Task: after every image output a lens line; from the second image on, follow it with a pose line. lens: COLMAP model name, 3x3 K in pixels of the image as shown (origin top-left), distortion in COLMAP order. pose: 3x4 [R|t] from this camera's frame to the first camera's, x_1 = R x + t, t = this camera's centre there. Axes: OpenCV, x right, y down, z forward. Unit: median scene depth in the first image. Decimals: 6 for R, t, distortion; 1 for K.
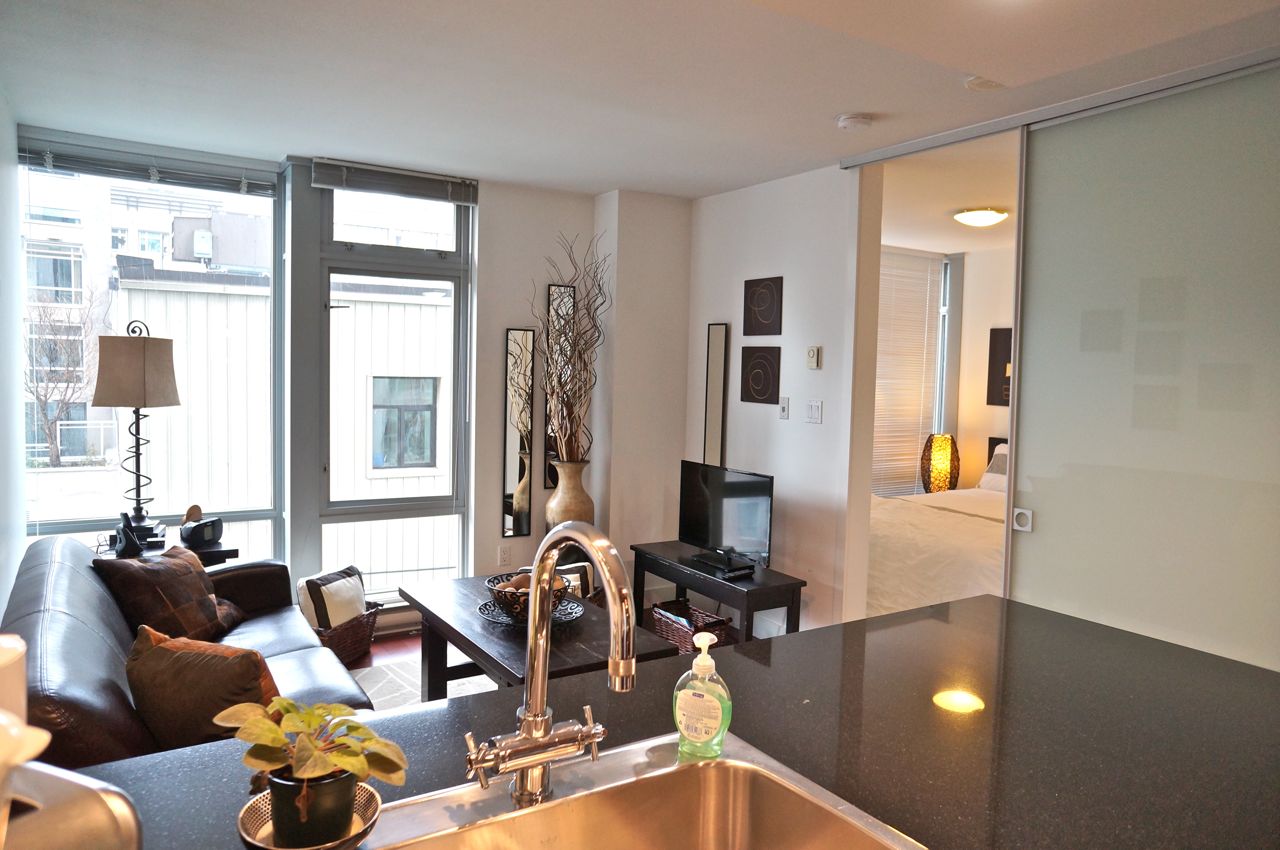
lens RADIAL K [[863.9, 0, 657.9], [0, 863.9, 421.8], [0, 0, 1]] dist [-0.068568, 0.089035]
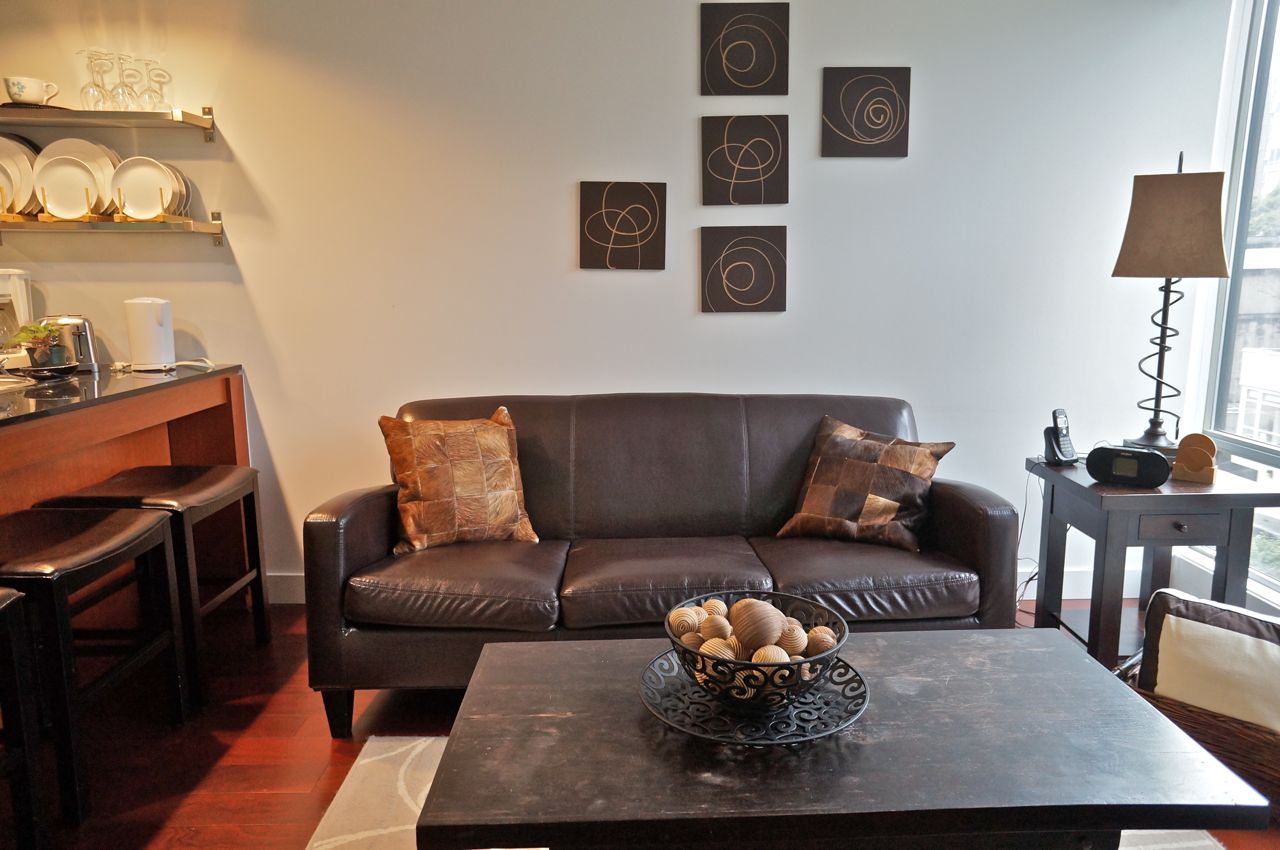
lens RADIAL K [[863.9, 0, 657.9], [0, 863.9, 421.8], [0, 0, 1]] dist [-0.068568, 0.089035]
pose [[-0.532280, 0.119345, -0.838114, 0.181143], [-0.072498, 0.979950, 0.185585, -0.002800], [0.843458, 0.159545, -0.512956, 0.858589]]
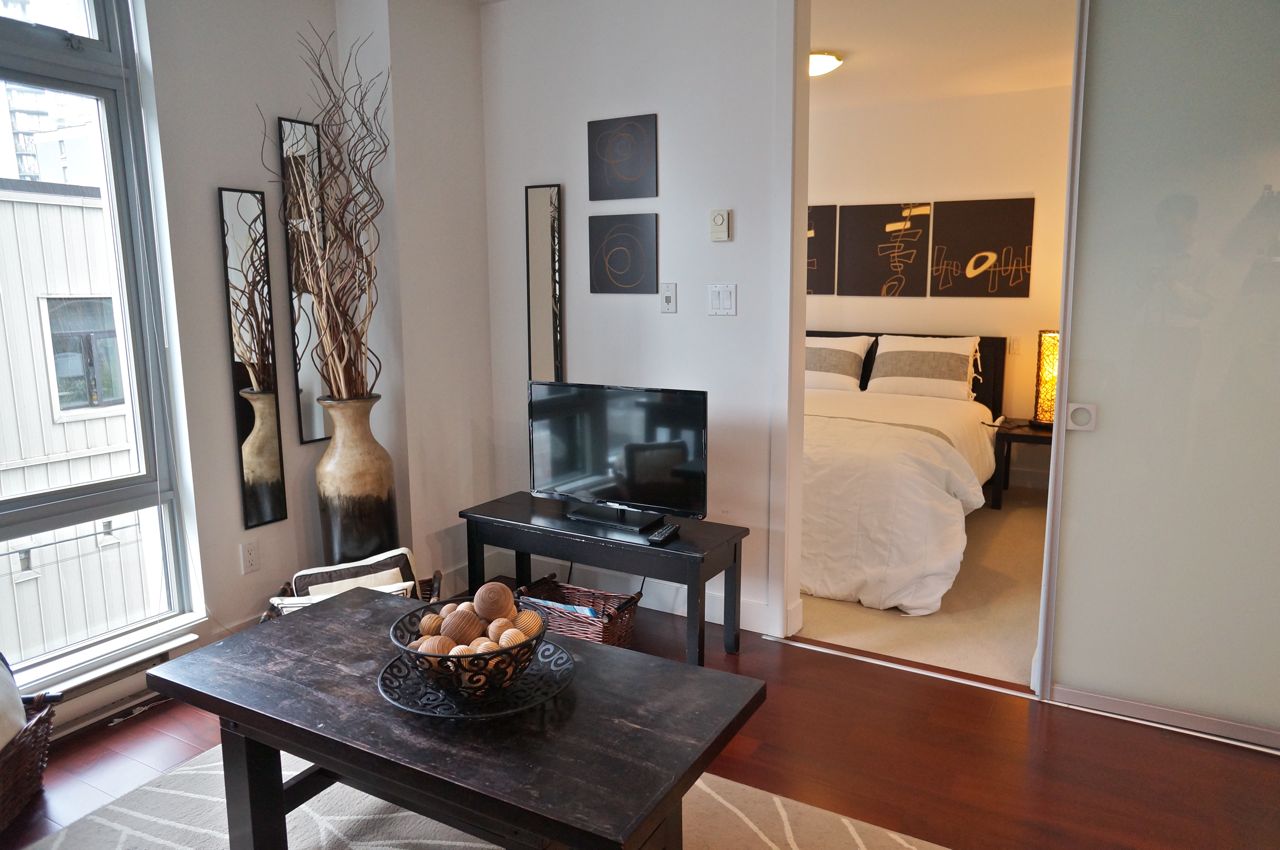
lens RADIAL K [[863.9, 0, 657.9], [0, 863.9, 421.8], [0, 0, 1]] dist [-0.068568, 0.089035]
pose [[0.884151, -0.106711, 0.454851, -0.204970], [0.059386, 0.991338, 0.117138, 0.001999], [-0.463412, -0.076556, 0.882830, 0.347547]]
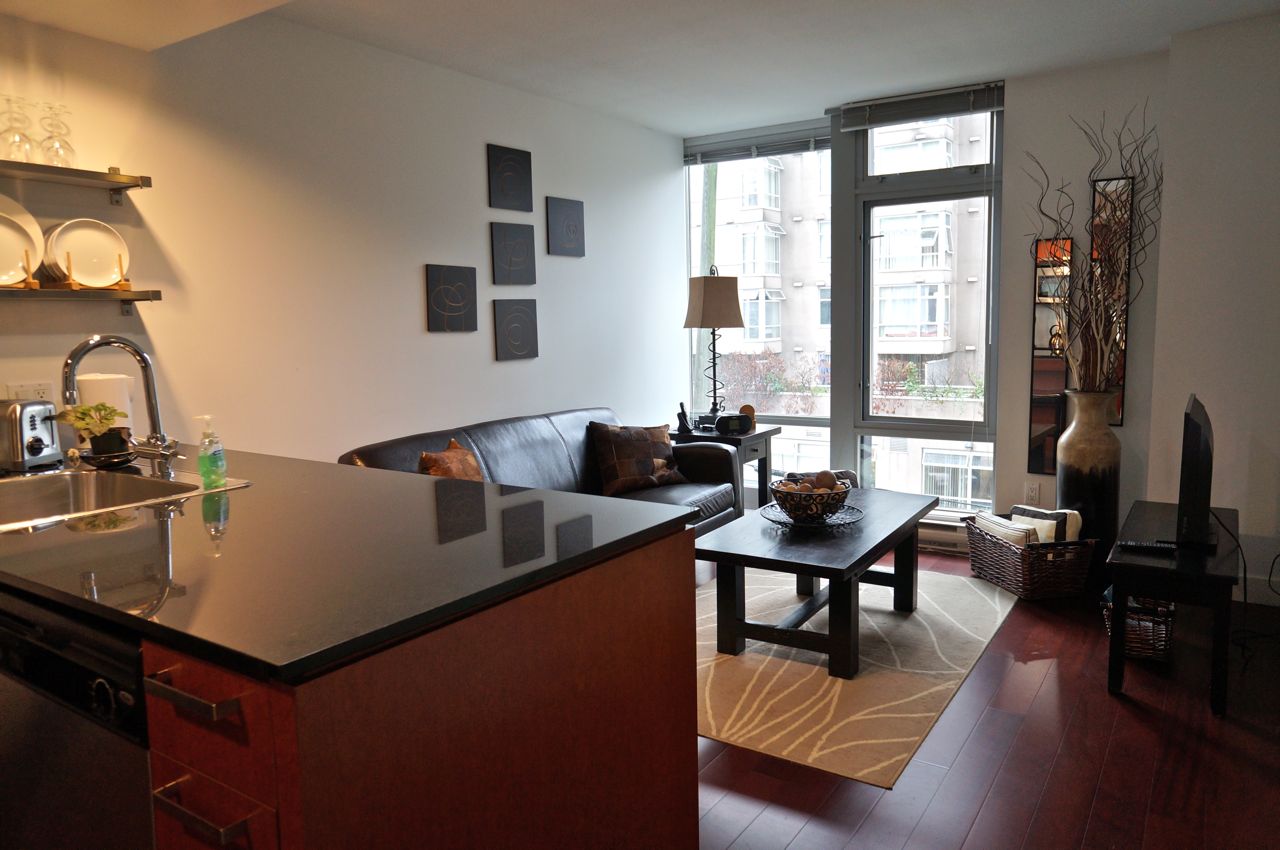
lens RADIAL K [[863.9, 0, 657.9], [0, 863.9, 421.8], [0, 0, 1]] dist [-0.068568, 0.089035]
pose [[0.408334, 0.070459, -0.910109, 0.512405], [-0.029896, 0.997514, 0.063813, 0.037259], [0.912343, 0.001152, 0.409426, 0.300175]]
